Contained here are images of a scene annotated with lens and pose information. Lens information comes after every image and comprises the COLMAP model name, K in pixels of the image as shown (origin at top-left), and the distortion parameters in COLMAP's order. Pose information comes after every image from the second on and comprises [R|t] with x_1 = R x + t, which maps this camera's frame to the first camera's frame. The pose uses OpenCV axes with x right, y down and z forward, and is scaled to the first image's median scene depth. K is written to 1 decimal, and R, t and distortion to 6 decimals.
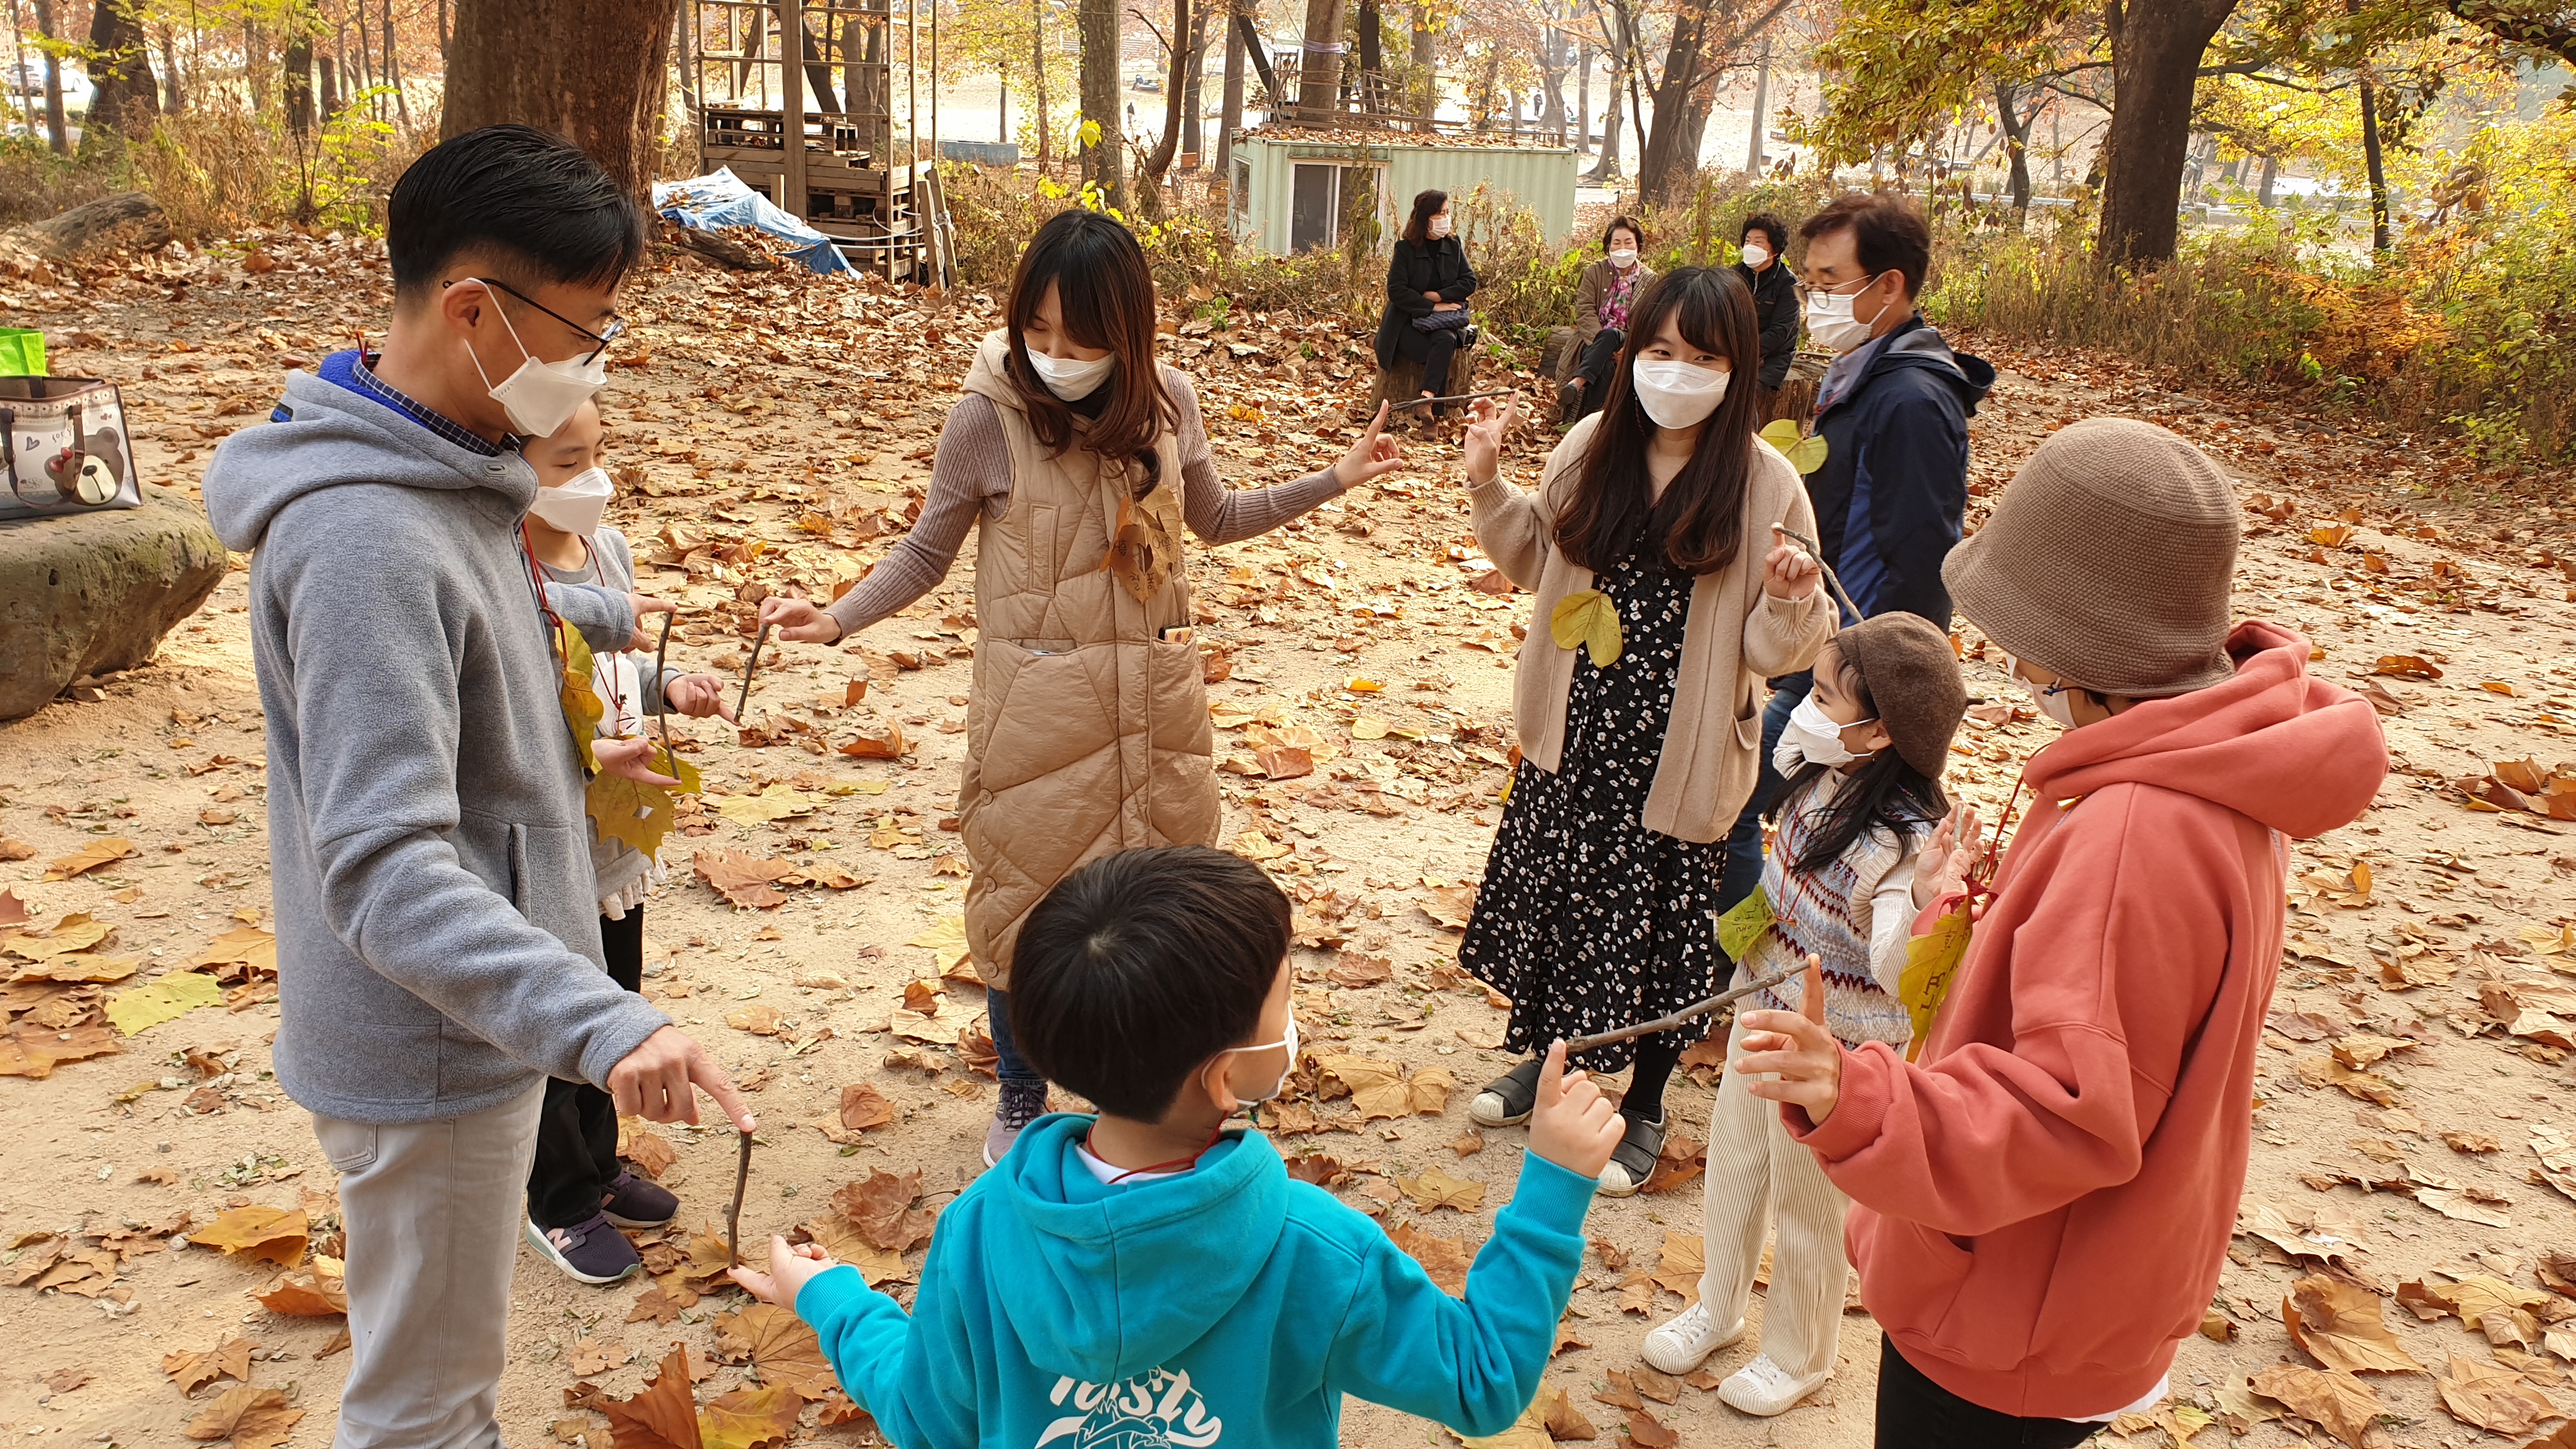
lens RADIAL K [[2011.4, 0, 1298.5], [0, 2011.4, 701.7], [0, 0, 1]] dist [0.038376, -0.032587]
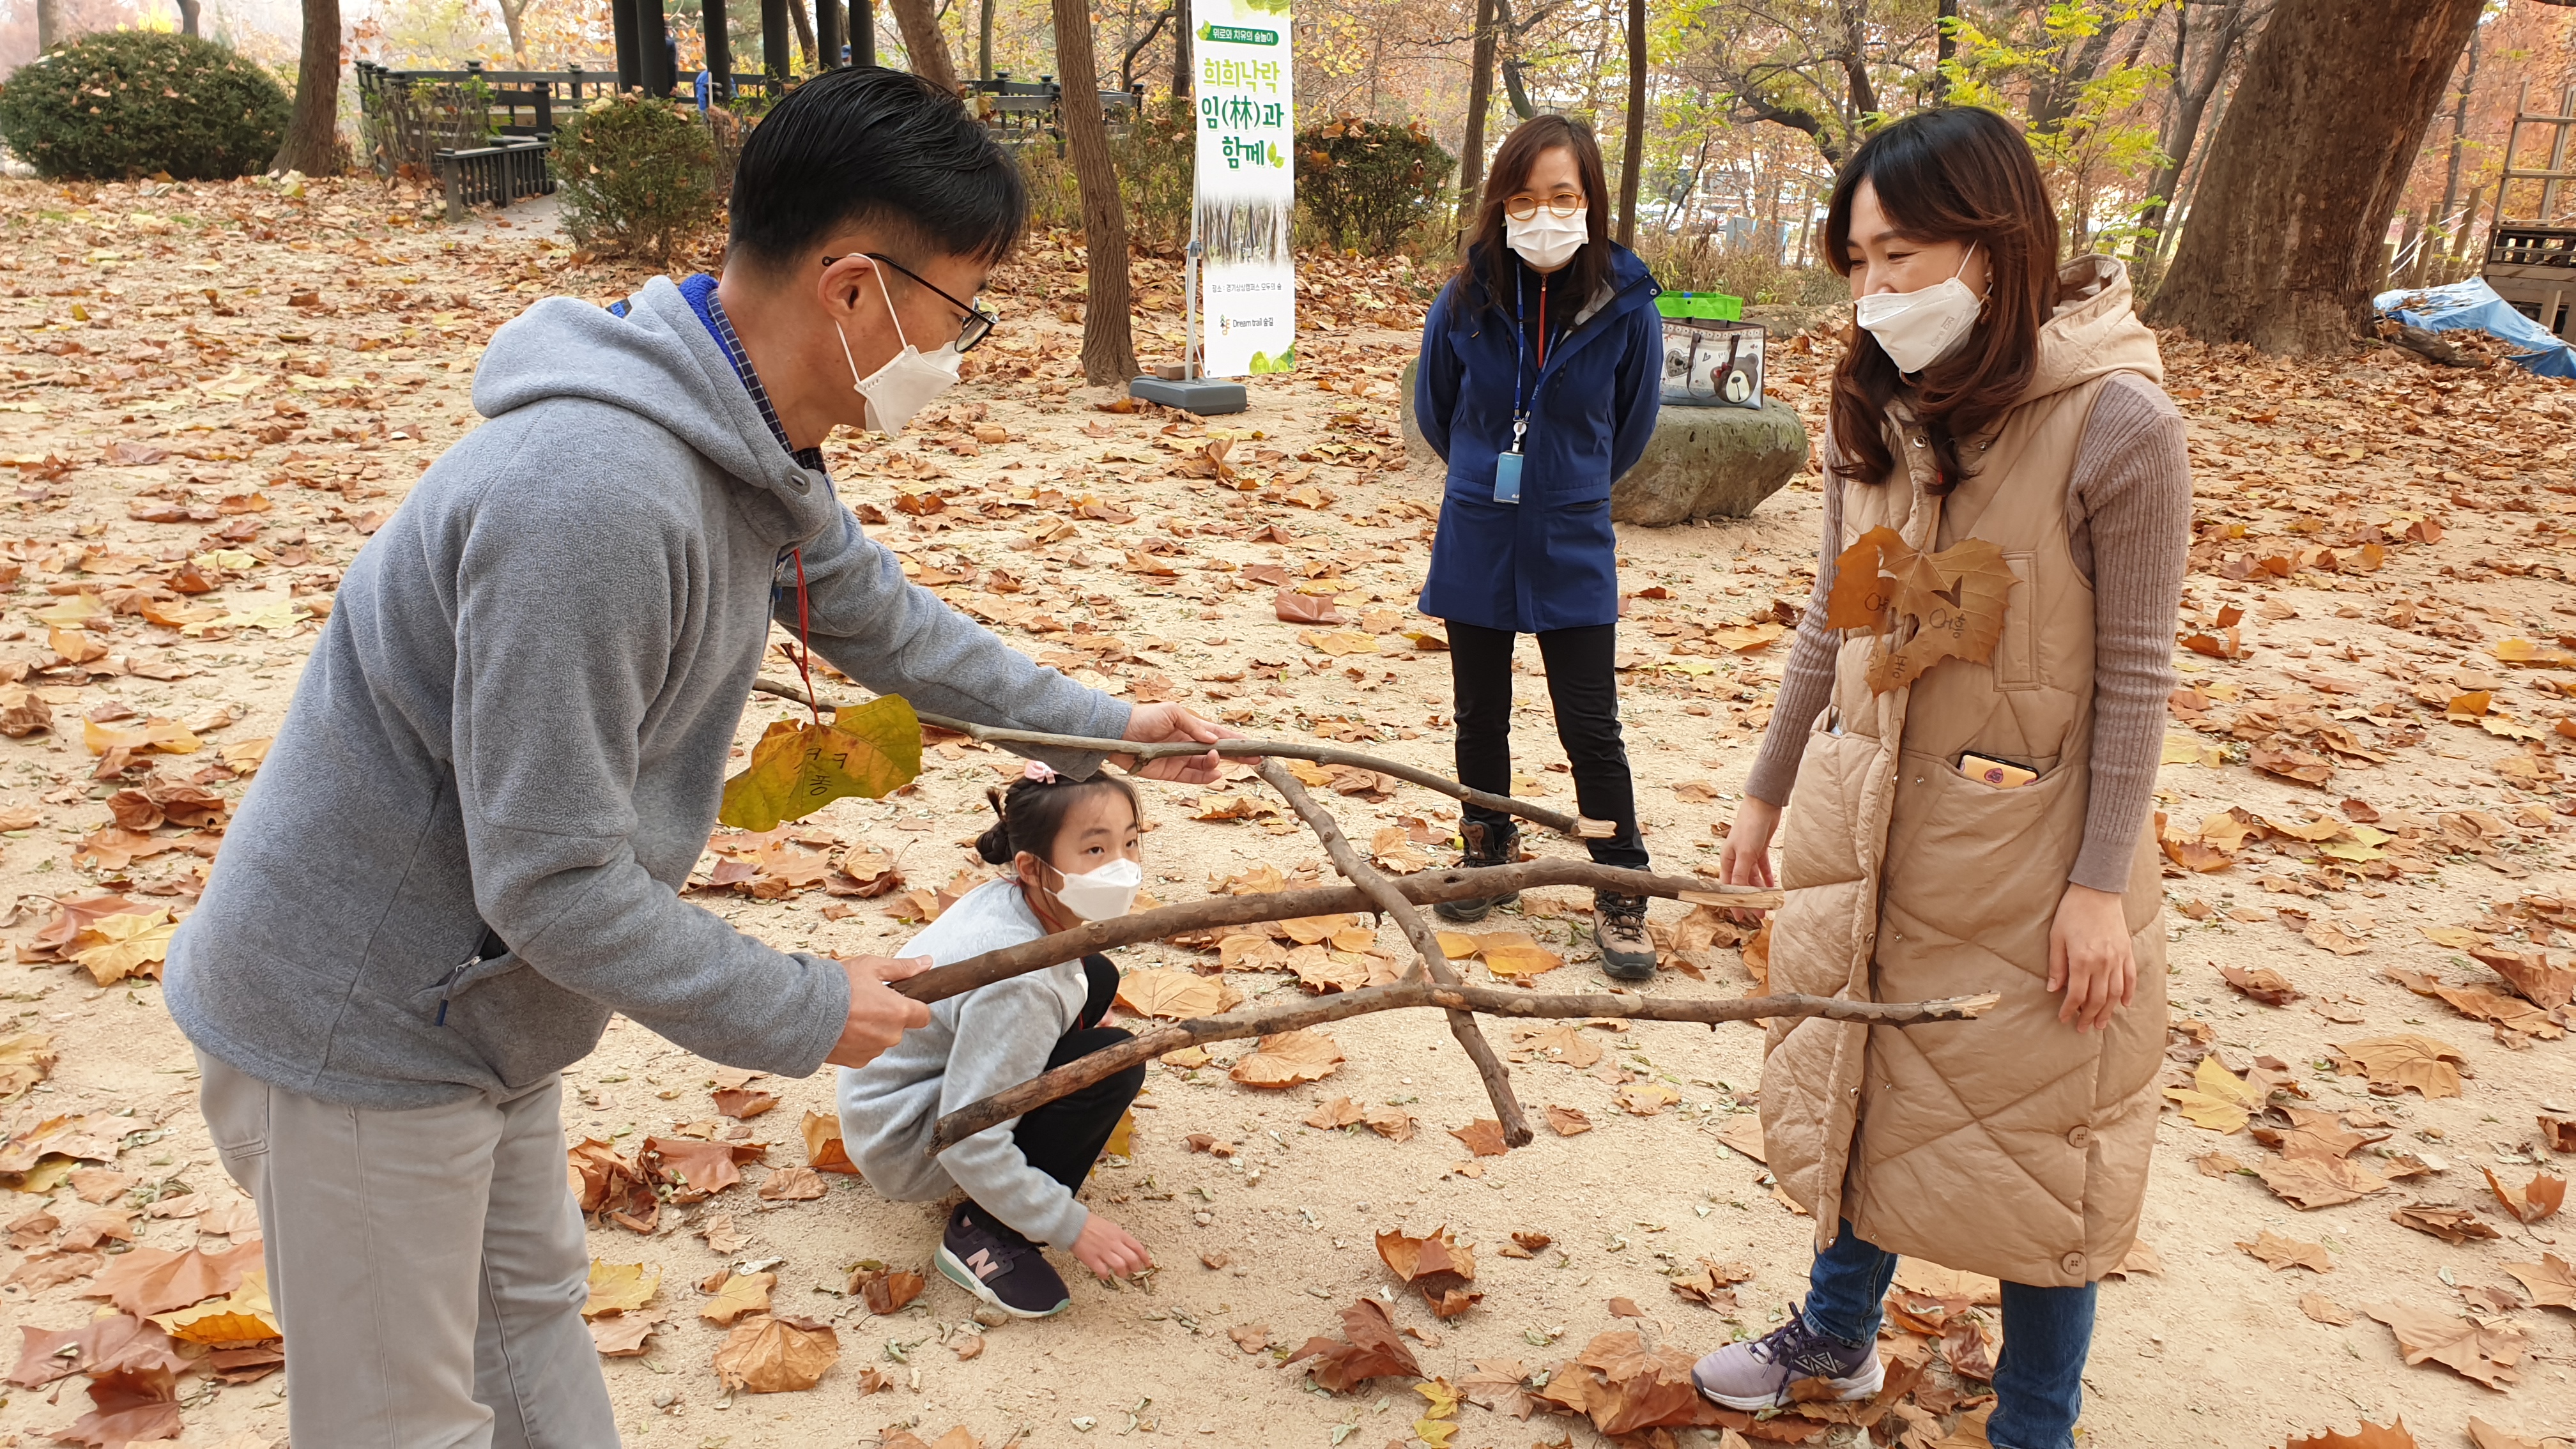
lens RADIAL K [[2011.4, 0, 1308.1], [0, 2011.4, 736.1], [0, 0, 1]] dist [0.038376, -0.032587]
pose [[0.659006, 0.183169, -0.729493, 0.134023], [-0.226626, 0.973175, 0.039627, 0.060404], [0.717183, 0.139208, 0.682840, -0.091798]]
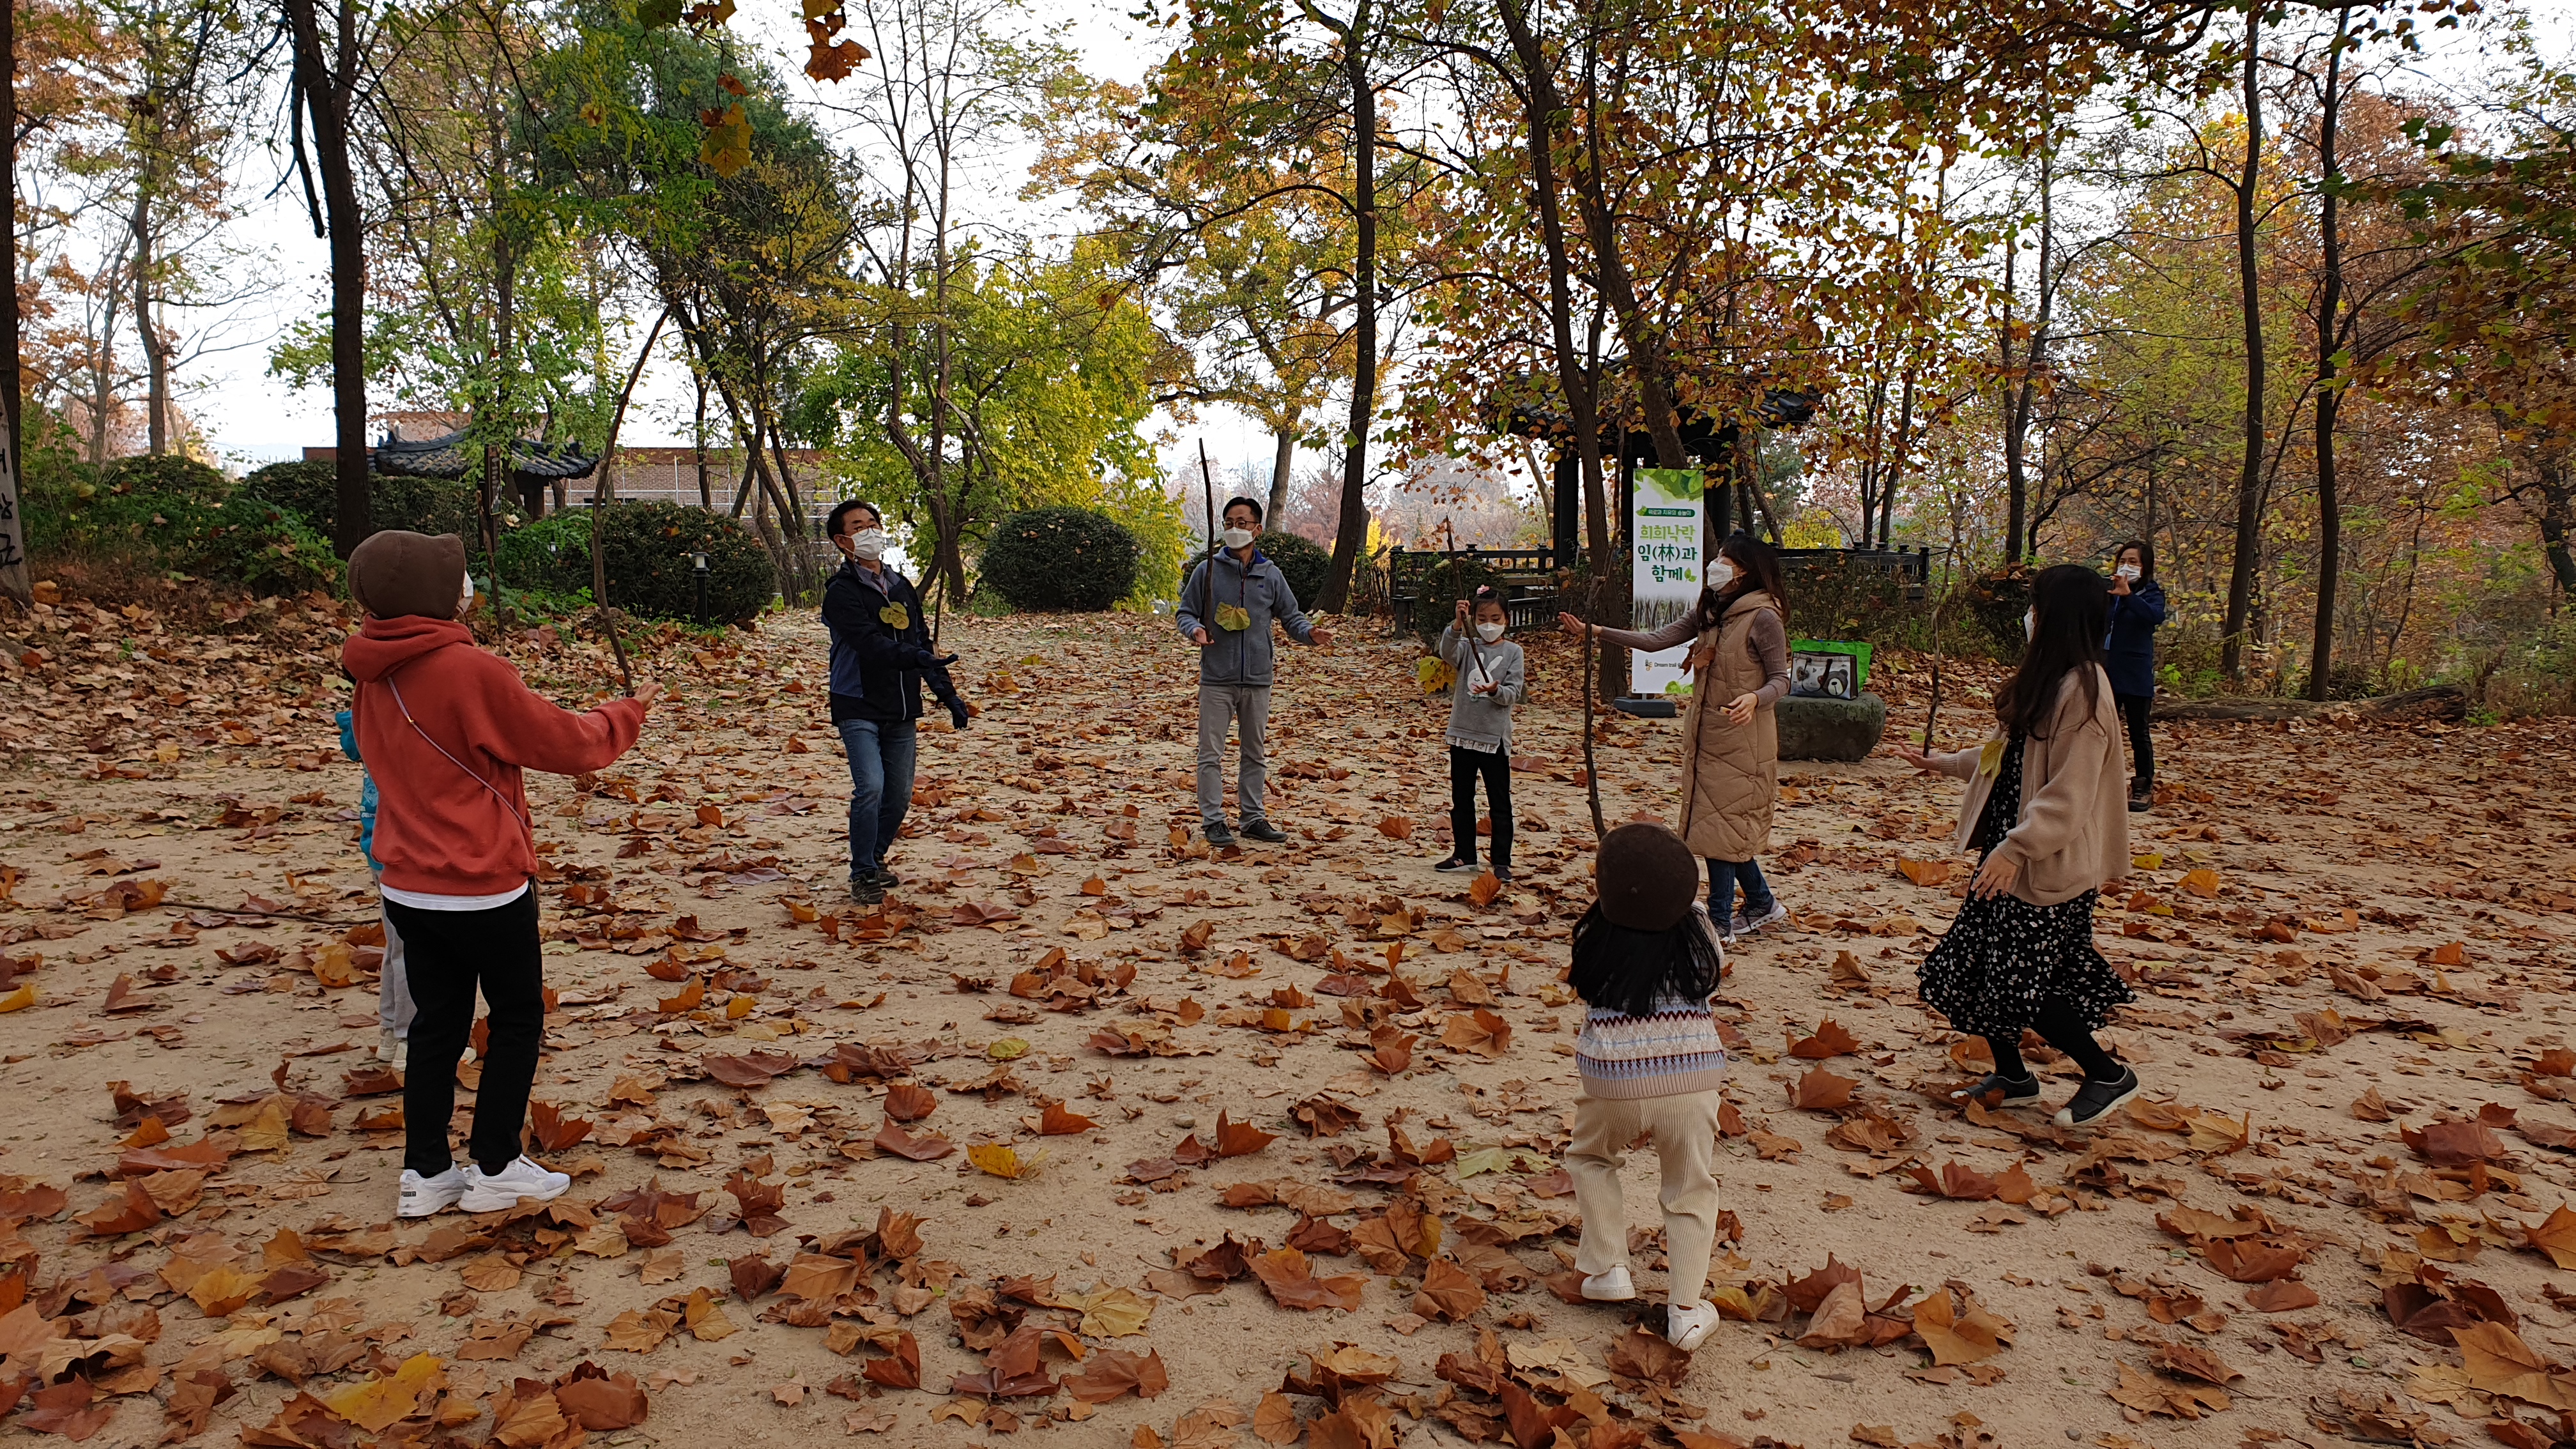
lens RADIAL K [[2011.4, 0, 1272.7], [0, 2011.4, 725.0], [0, 0, 1]] dist [0.038376, -0.032587]
pose [[0.158892, 0.020879, -0.987075, 0.759563], [-0.315949, 0.948276, -0.030801, 0.101428], [0.935377, 0.316760, 0.157270, -0.057885]]
